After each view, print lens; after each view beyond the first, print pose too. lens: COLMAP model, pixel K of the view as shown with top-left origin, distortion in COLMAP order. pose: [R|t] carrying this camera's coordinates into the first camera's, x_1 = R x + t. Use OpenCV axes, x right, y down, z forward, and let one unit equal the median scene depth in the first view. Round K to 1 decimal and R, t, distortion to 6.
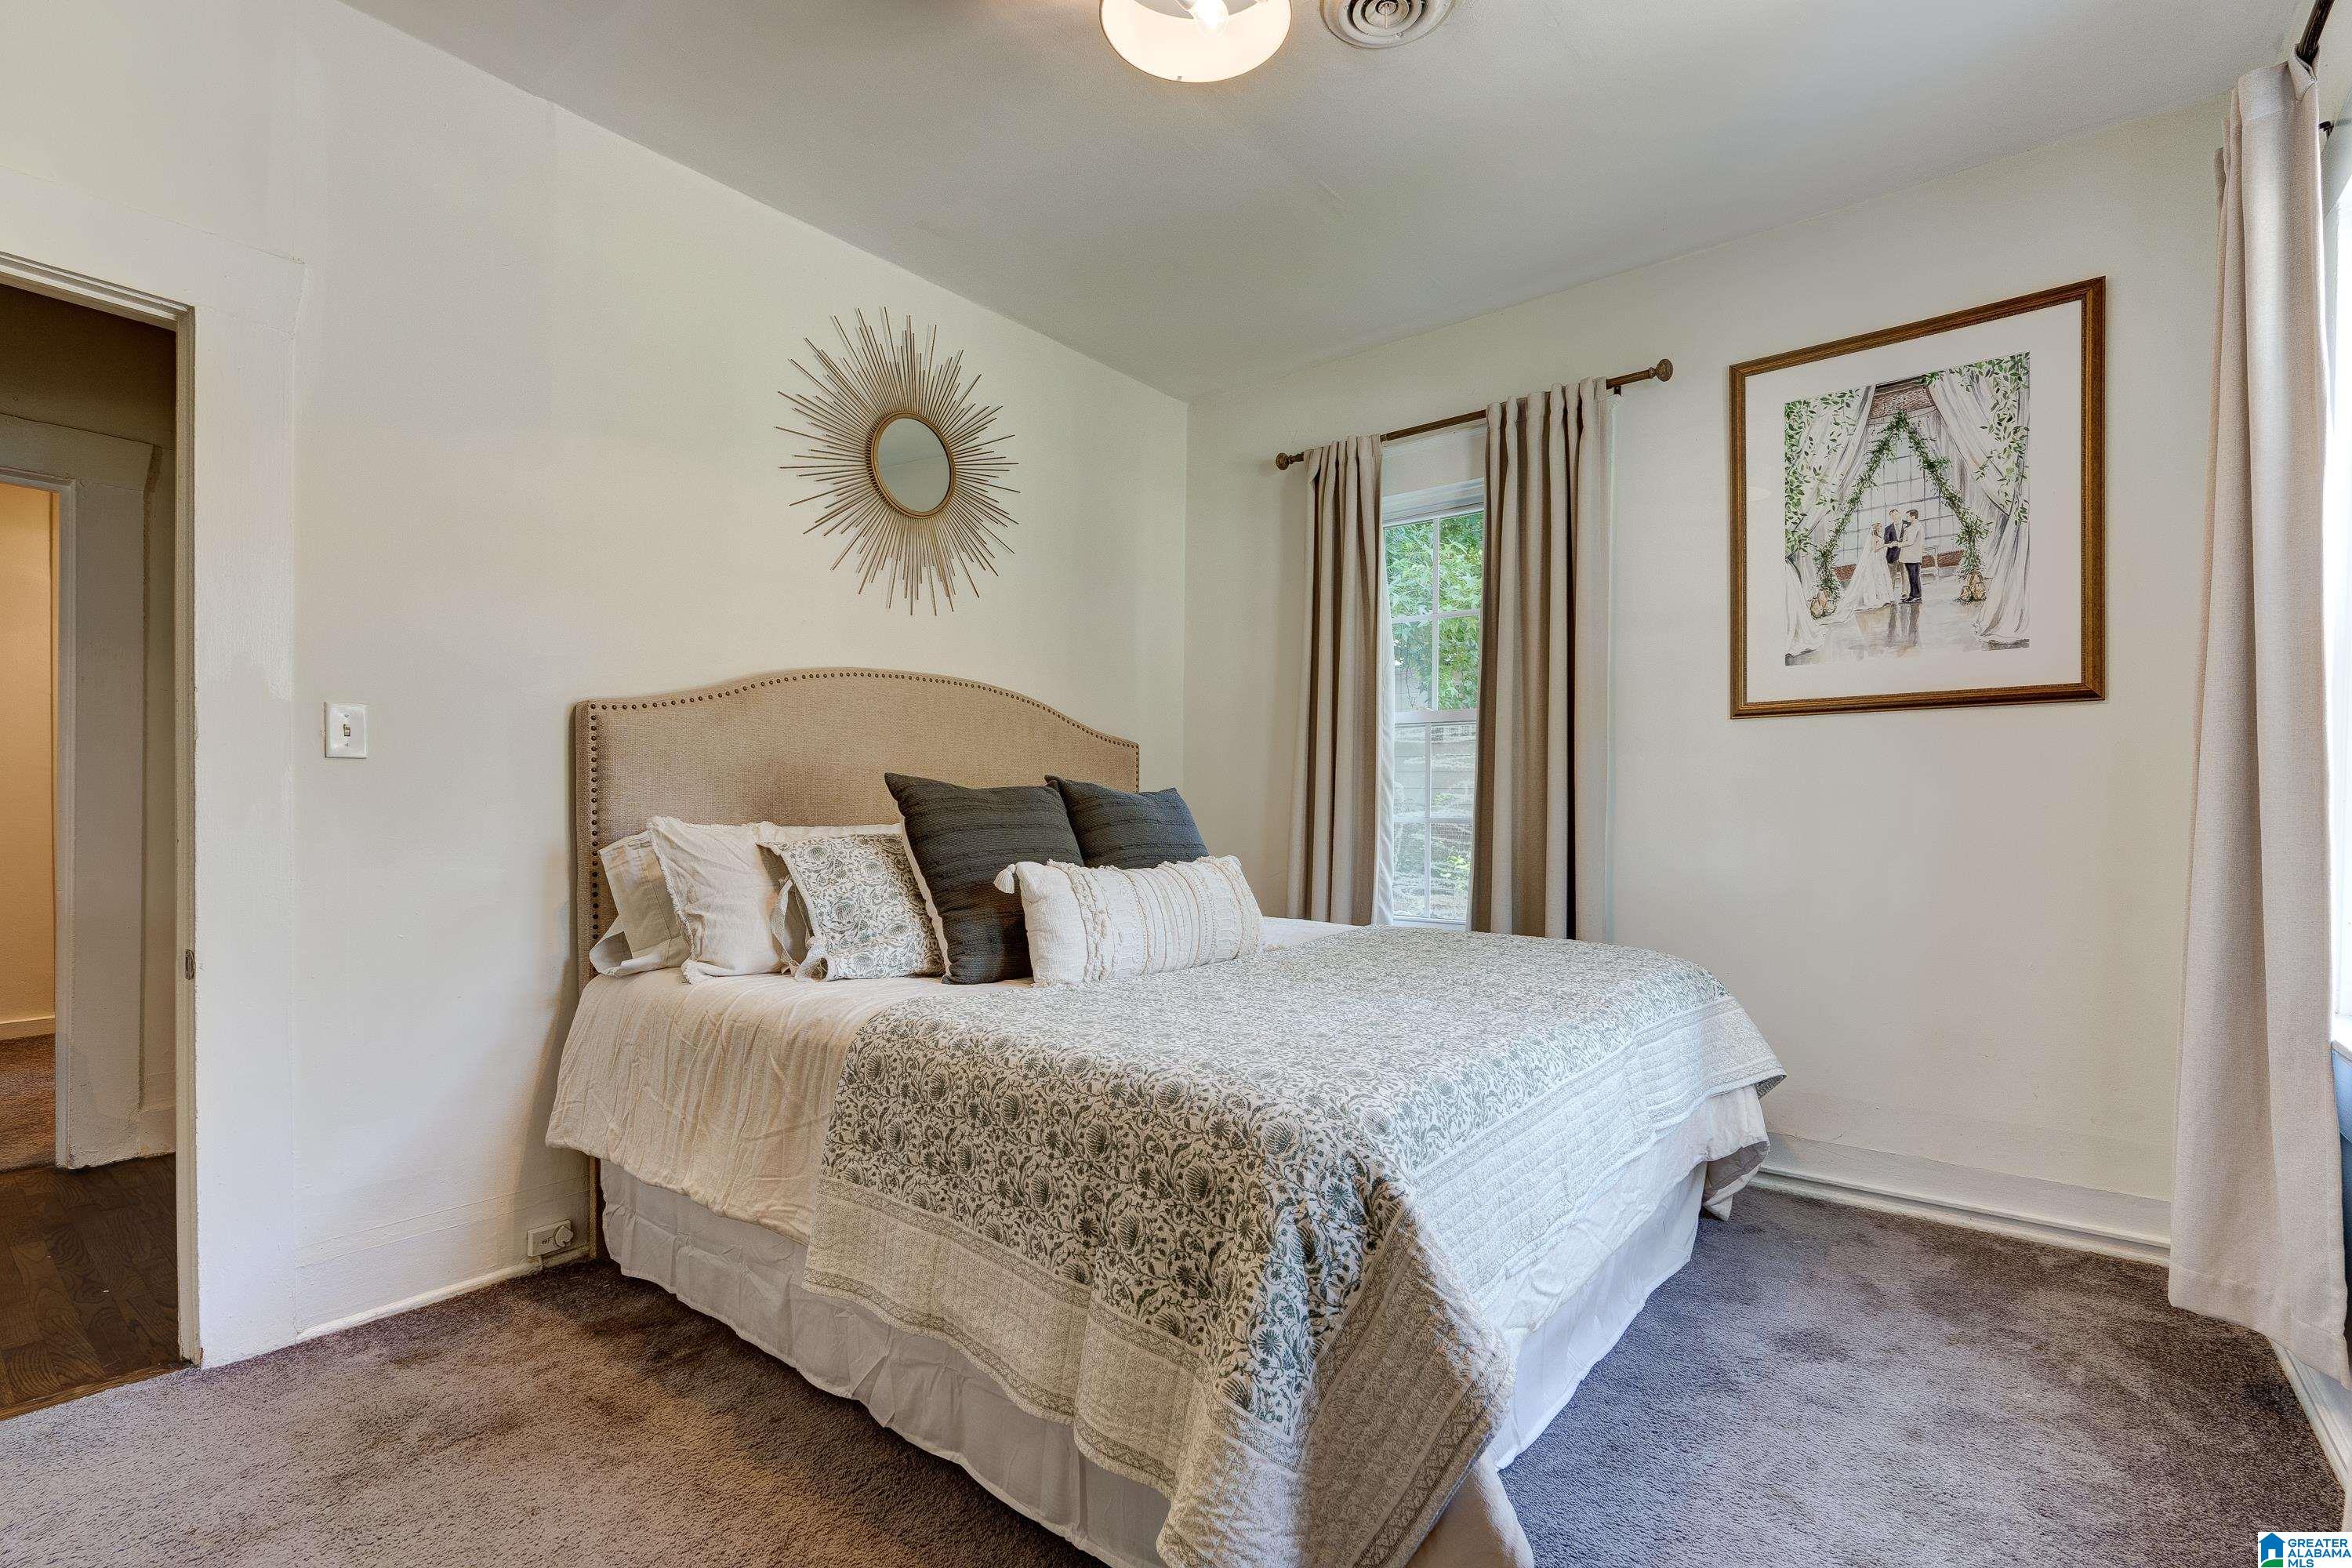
lens RADIAL K [[1070.0, 0, 1191.2], [0, 1070.0, 806.5], [0, 0, 1]] dist [-0.005280, 0.001619]
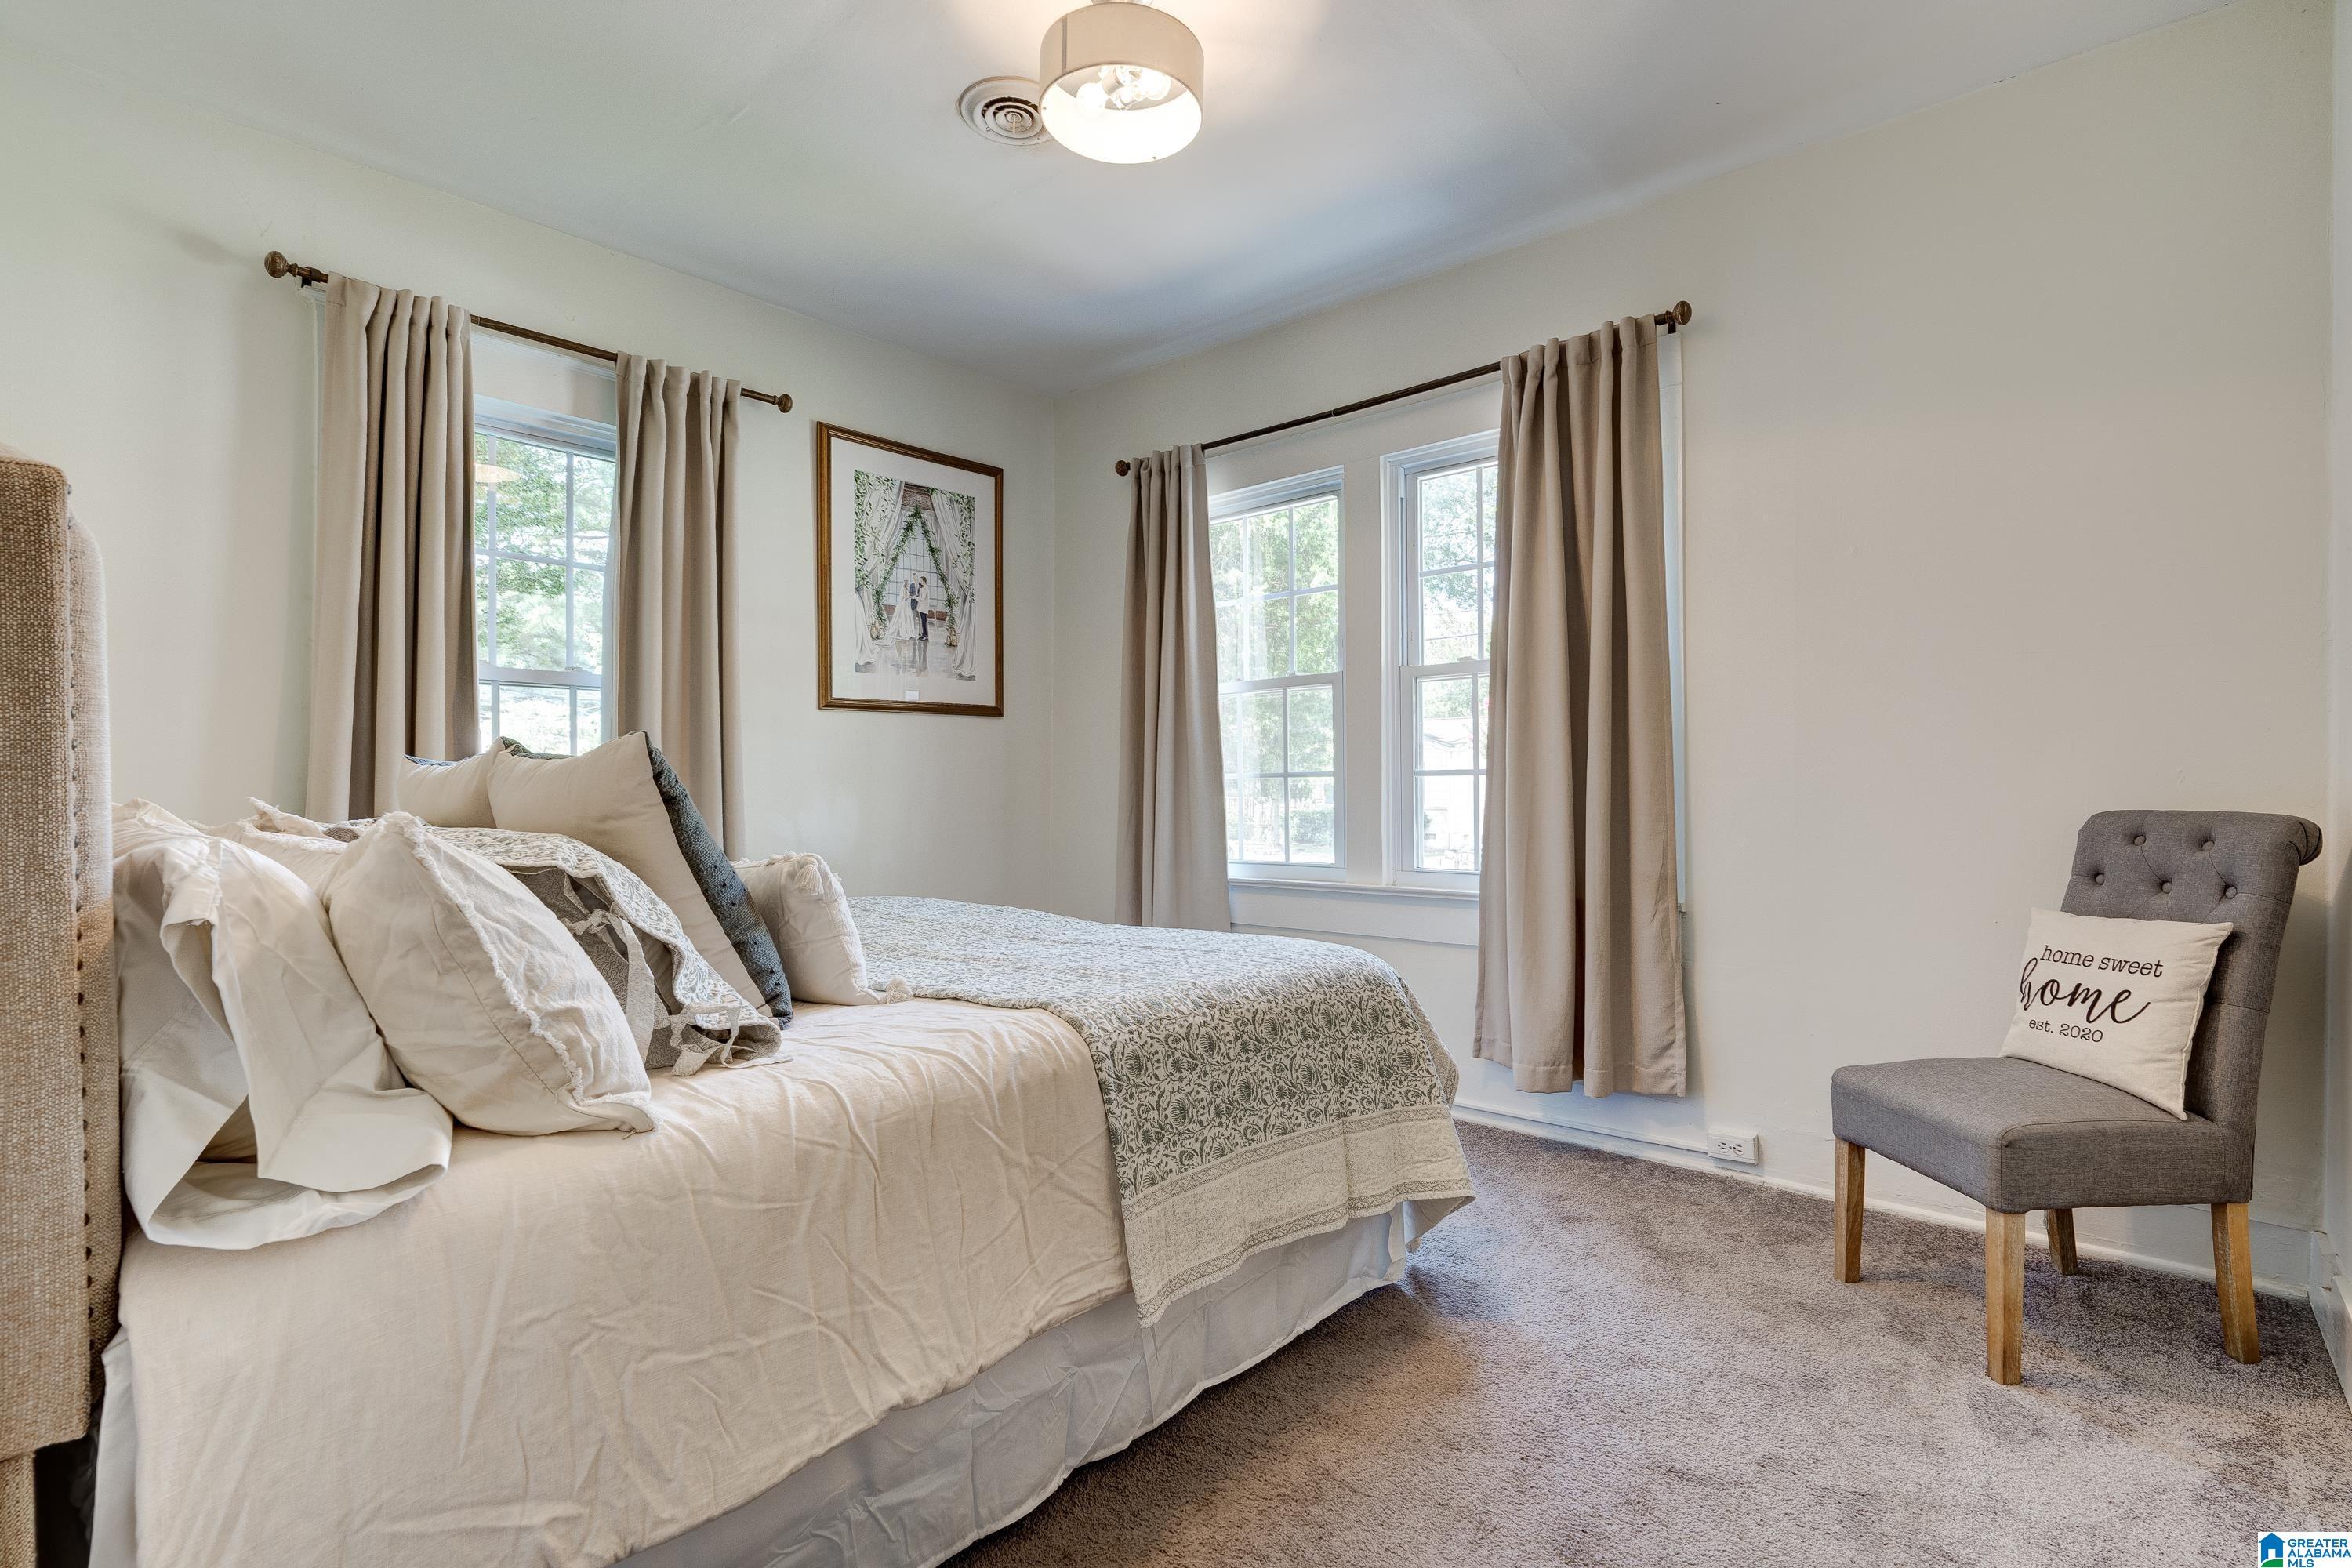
lens RADIAL K [[1070.0, 0, 1175.8], [0, 1070.0, 780.7], [0, 0, 1]] dist [-0.005280, 0.001619]
pose [[0.063673, -0.004491, 0.997961, -0.760763], [0.003204, 0.999986, 0.004296, -0.004127], [-0.997966, 0.002924, 0.063687, 0.560759]]
